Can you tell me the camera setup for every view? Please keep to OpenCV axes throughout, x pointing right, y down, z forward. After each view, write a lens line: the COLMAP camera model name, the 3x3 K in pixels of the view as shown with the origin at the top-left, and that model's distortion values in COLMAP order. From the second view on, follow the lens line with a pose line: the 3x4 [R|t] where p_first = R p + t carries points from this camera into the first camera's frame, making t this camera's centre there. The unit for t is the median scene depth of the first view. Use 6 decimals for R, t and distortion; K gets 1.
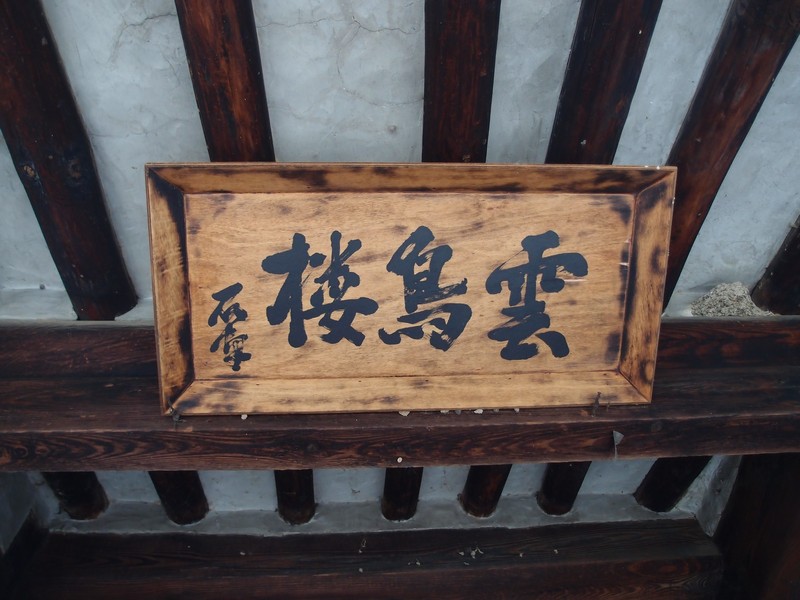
lens RADIAL K [[656.6, 0, 399.9], [0, 656.6, 300.2], [0, 0, 1]] dist [-0.062692, 0.001869]
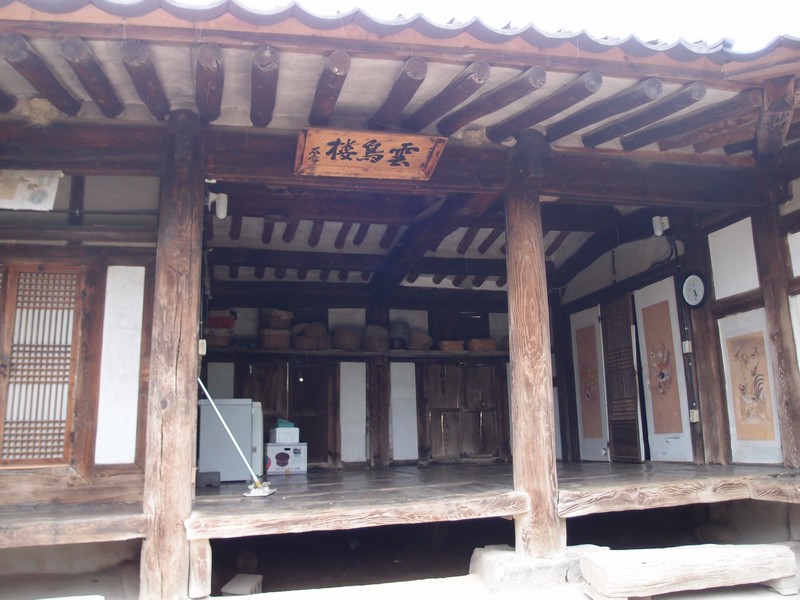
lens RADIAL K [[656.6, 0, 399.0], [0, 656.6, 300.5], [0, 0, 1]] dist [-0.062692, 0.001869]
pose [[0.975846, 0.073018, 0.205896, -0.476943], [-0.204217, 0.639641, 0.741050, -2.110684], [-0.077589, -0.765198, 0.639103, -1.831914]]
